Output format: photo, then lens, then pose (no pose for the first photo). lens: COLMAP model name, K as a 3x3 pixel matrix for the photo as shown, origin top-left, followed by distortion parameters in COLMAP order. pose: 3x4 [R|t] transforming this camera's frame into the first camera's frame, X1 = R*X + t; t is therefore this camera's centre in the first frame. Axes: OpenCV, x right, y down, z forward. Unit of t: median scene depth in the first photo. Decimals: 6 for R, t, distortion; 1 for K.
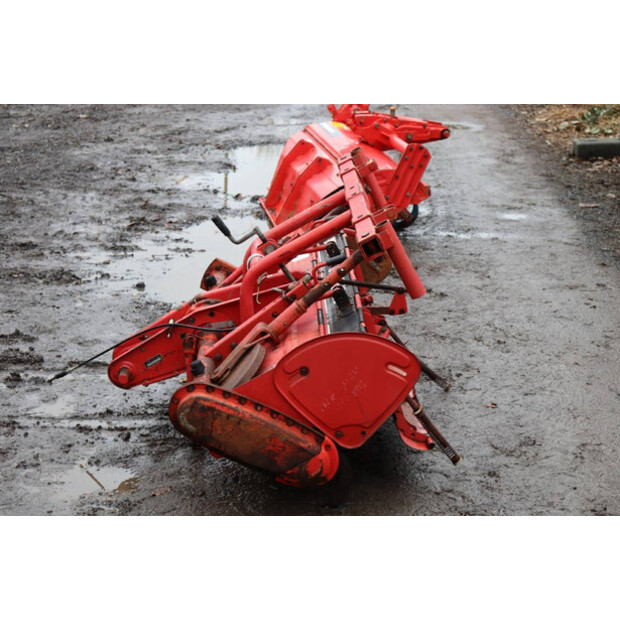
lens RADIAL K [[1219.7, 0, 310.1], [0, 1219.7, 310.7], [0, 0, 1]] dist [0.149488, 0.000000]
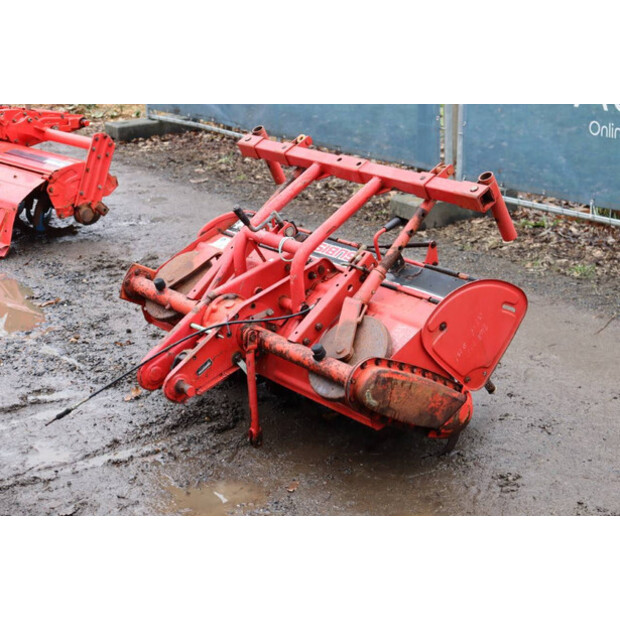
lens RADIAL K [[1264.5, 0, 309.3], [0, 1264.5, 309.6], [0, 0, 1]] dist [0.506455, 0.000000]
pose [[0.792056, -0.192285, 0.579374, -0.727990], [0.195433, 0.979015, 0.057745, -0.050667], [-0.578320, 0.067492, 0.813014, 0.169388]]
